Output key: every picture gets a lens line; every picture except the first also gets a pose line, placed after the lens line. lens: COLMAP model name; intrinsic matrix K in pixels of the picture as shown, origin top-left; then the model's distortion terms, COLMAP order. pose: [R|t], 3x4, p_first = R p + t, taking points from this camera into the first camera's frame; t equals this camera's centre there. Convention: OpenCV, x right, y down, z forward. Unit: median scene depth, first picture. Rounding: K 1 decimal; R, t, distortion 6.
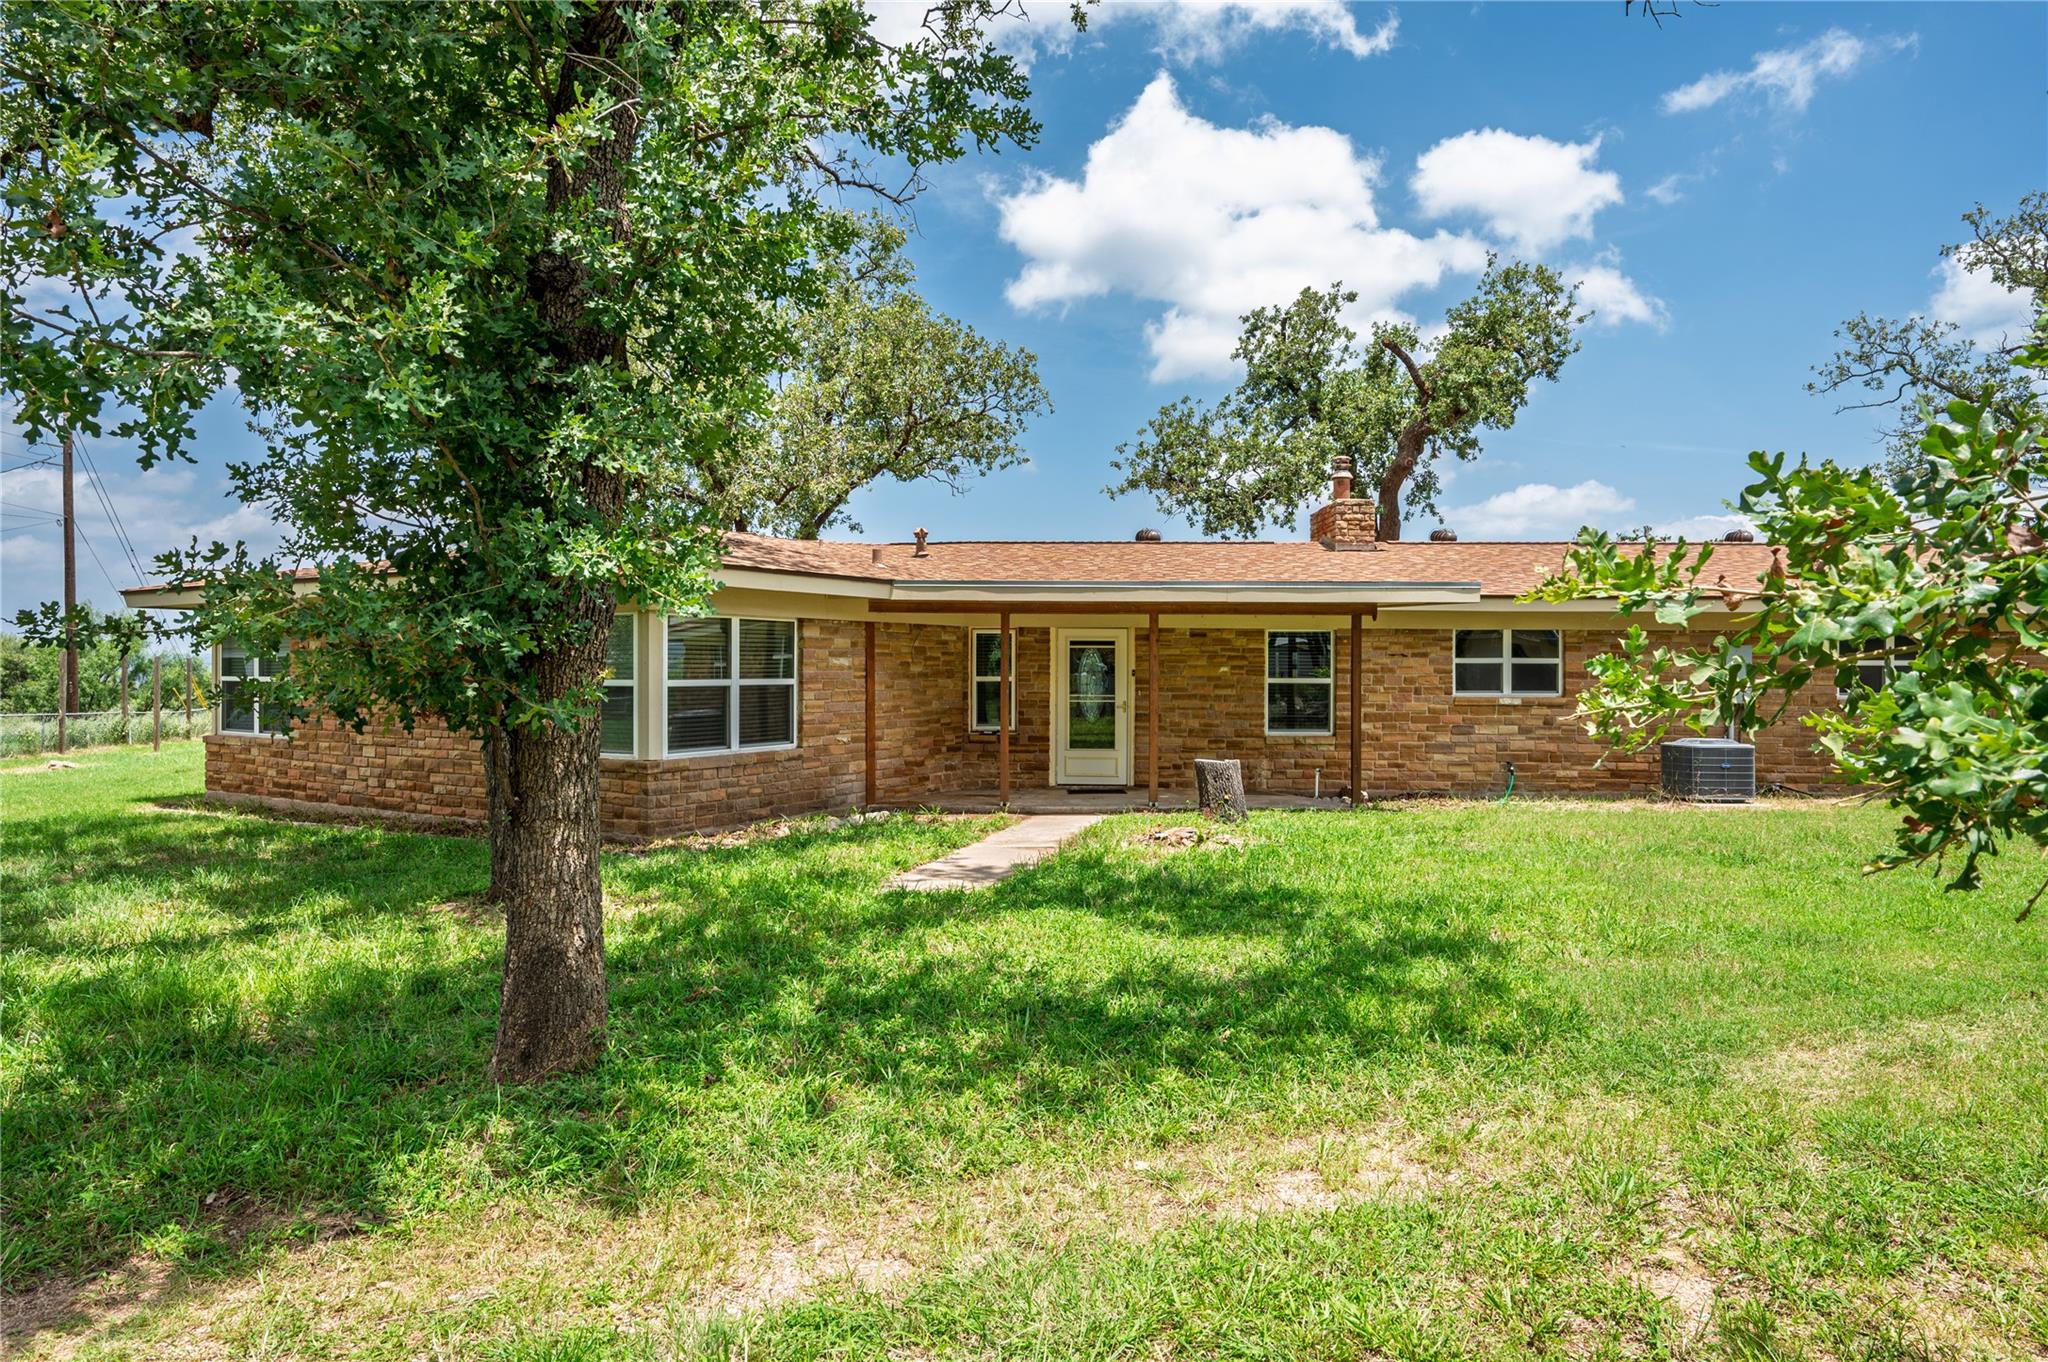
lens RADIAL K [[1169.4, 0, 1024.0], [0, 1169.4, 681.0], [0, 0, 1]] dist [0.003083, 0.000744]
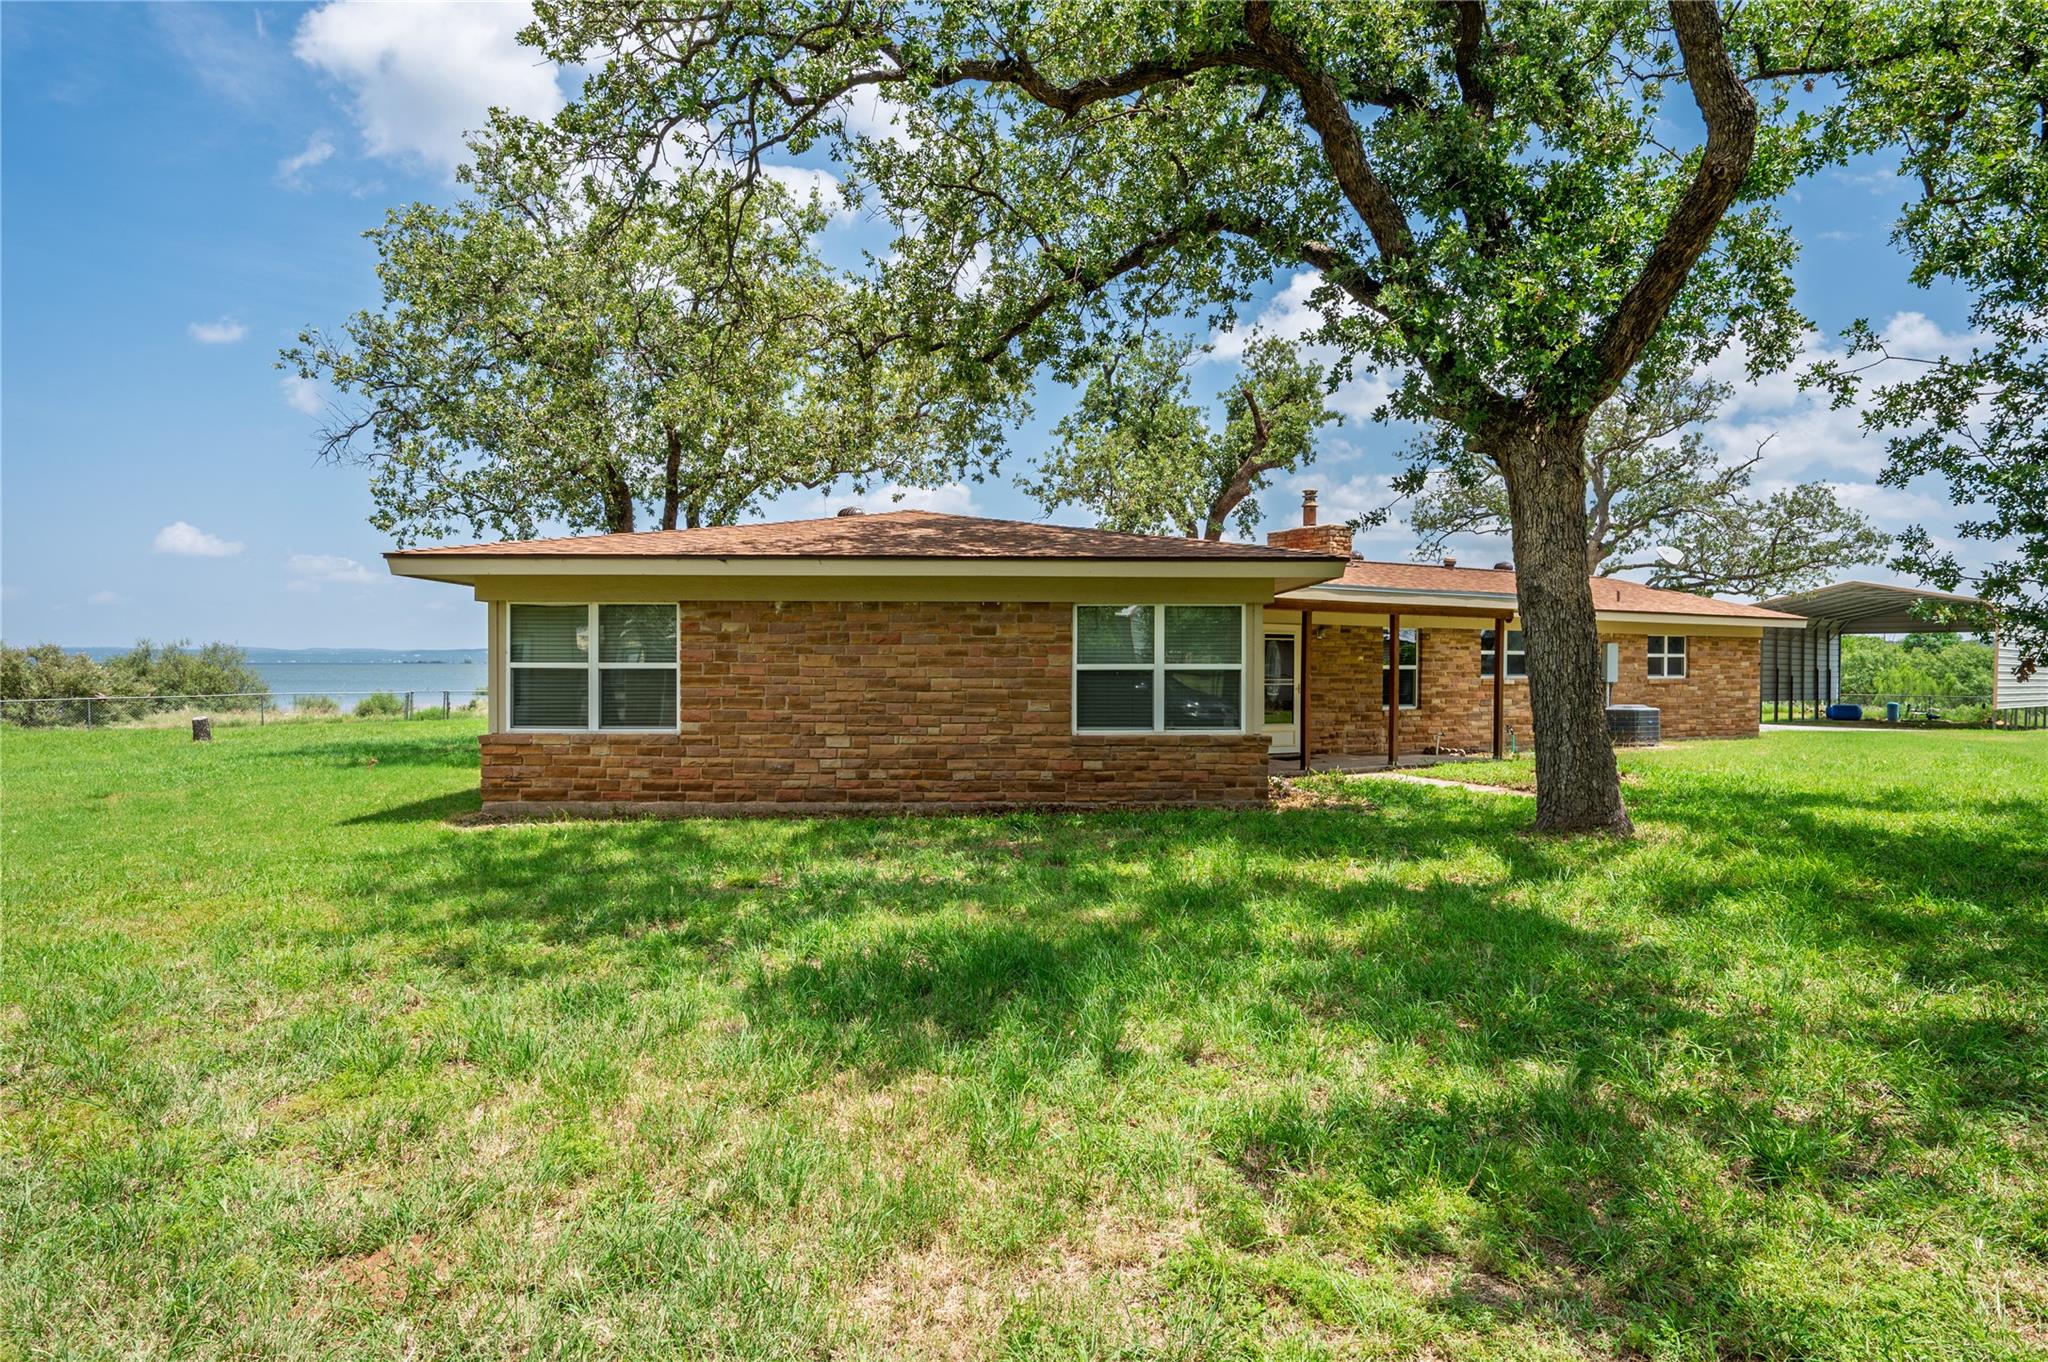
lens RADIAL K [[1169.4, 0, 1024.0], [0, 1169.4, 681.0], [0, 0, 1]] dist [0.003083, 0.000744]
pose [[0.849551, -0.006000, 0.527472, -0.841973], [0.004012, 0.999980, 0.004913, 0.007524], [-0.527491, -0.002057, 0.849558, 0.121954]]
